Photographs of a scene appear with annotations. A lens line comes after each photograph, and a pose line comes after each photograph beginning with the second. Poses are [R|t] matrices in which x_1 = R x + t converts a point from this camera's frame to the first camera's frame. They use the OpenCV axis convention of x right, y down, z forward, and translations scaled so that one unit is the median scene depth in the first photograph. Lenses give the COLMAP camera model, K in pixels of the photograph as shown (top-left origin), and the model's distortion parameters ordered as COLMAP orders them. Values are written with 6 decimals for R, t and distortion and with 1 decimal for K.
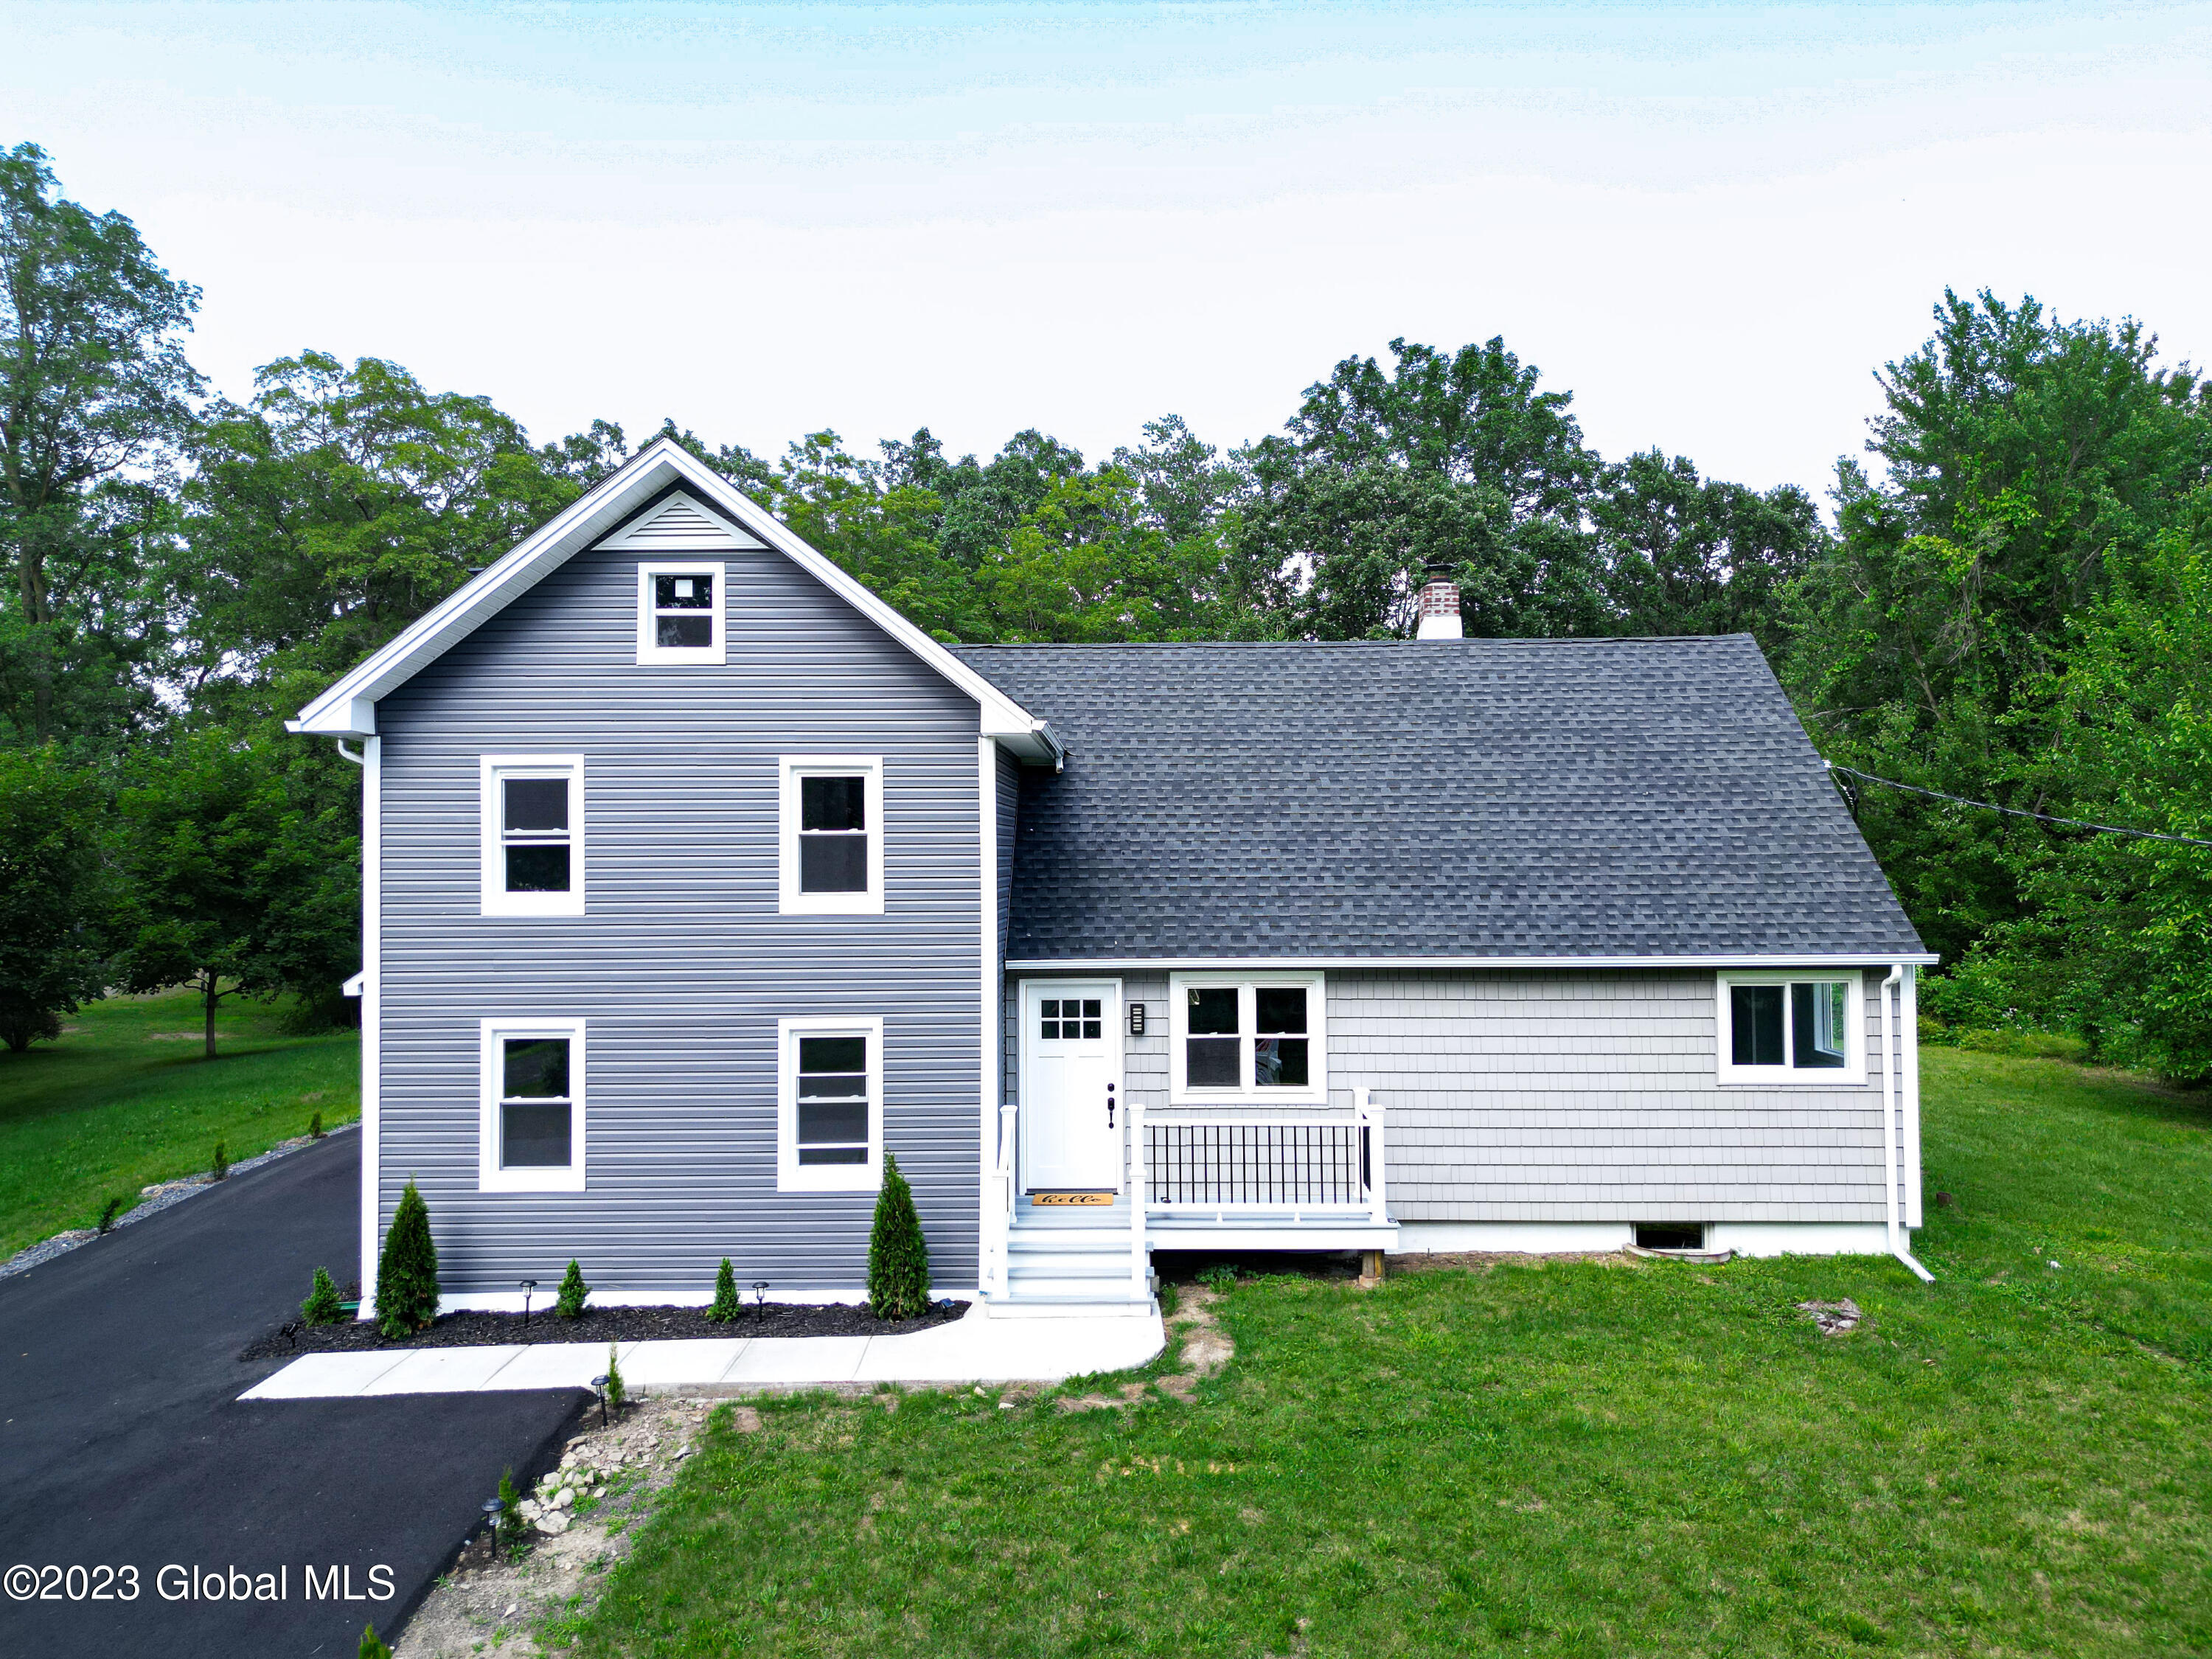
lens RADIAL K [[1562.8, 0, 1104.2], [0, 1562.8, 820.9], [0, 0, 1]] dist [0.069518, -0.066451]
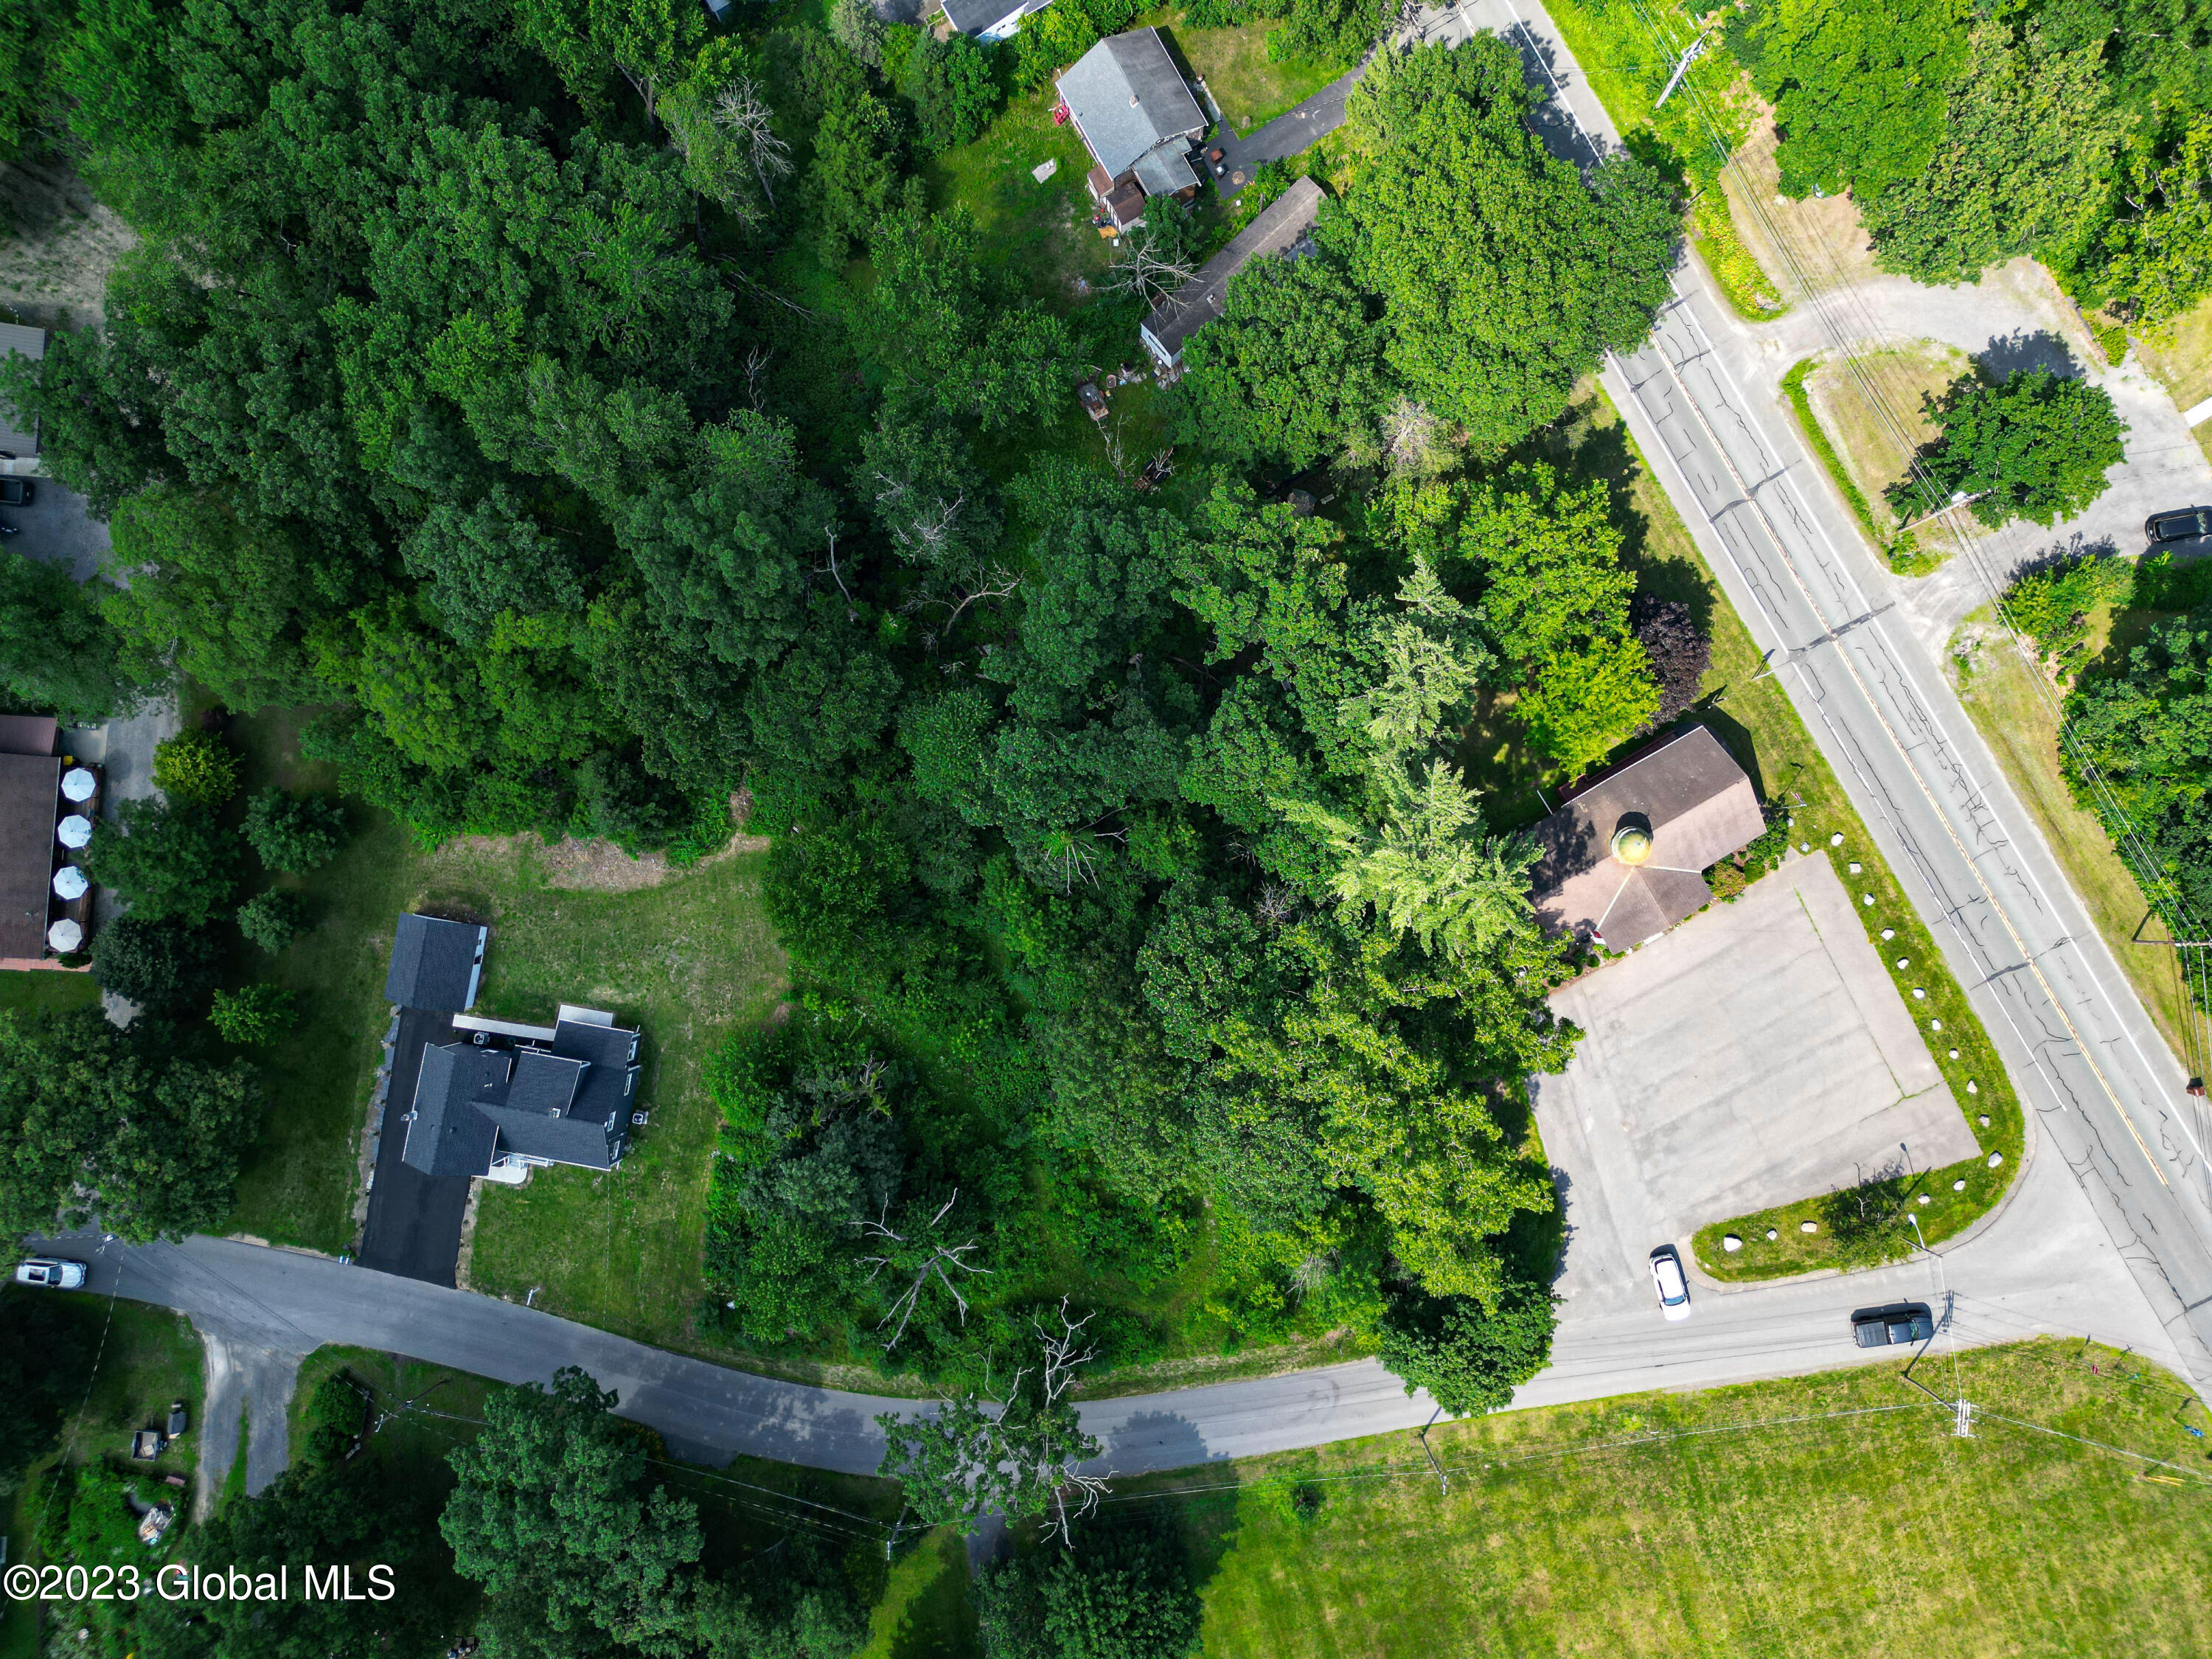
lens RADIAL K [[1569.6, 0, 1102.6], [0, 1569.6, 820.5], [0, 0, 1]] dist [0.061119, -0.047890]
pose [[0.986999, 0.158220, -0.028260, 3.115090], [0.029303, -0.004263, 0.999561, -8.351021], [0.158031, -0.987395, -0.008844, 3.407877]]
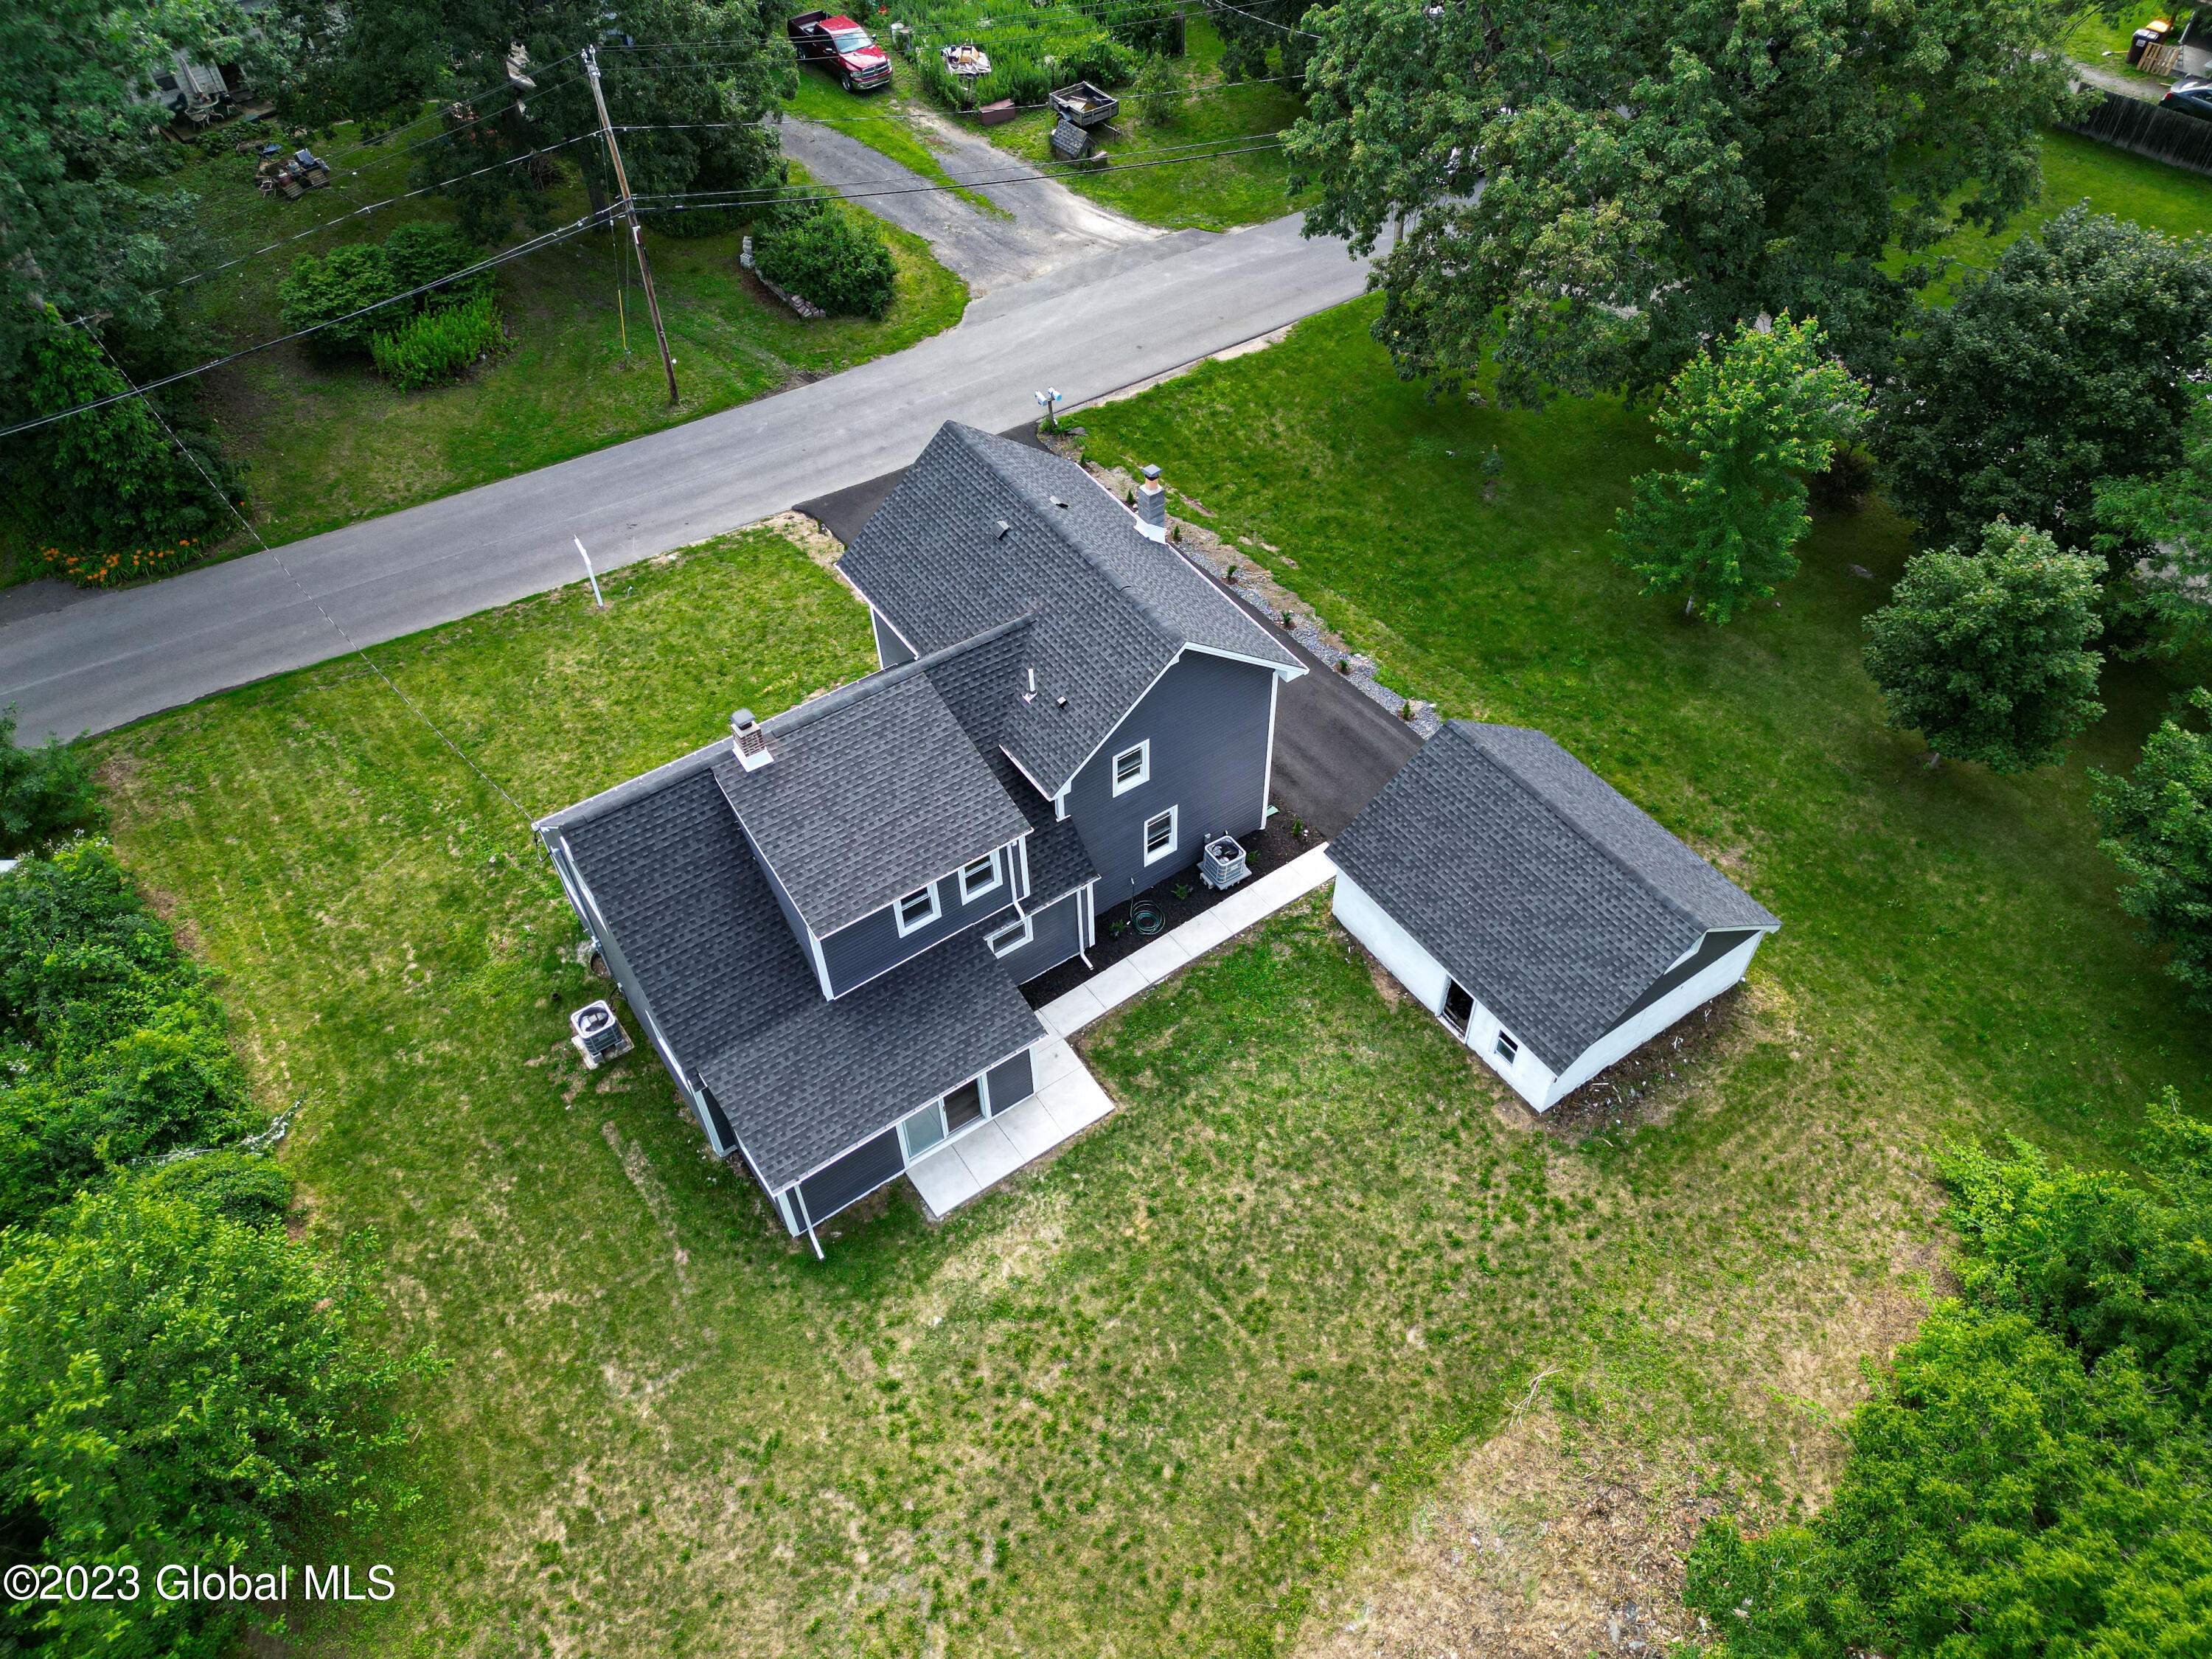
lens RADIAL K [[1569.6, 0, 1102.6], [0, 1569.6, 820.5], [0, 0, 1]] dist [0.061119, -0.047890]
pose [[-0.816683, 0.442125, -0.370884, 0.730119], [0.041517, 0.686030, 0.726387, -1.589090], [0.575592, 0.577830, -0.578625, 2.896715]]
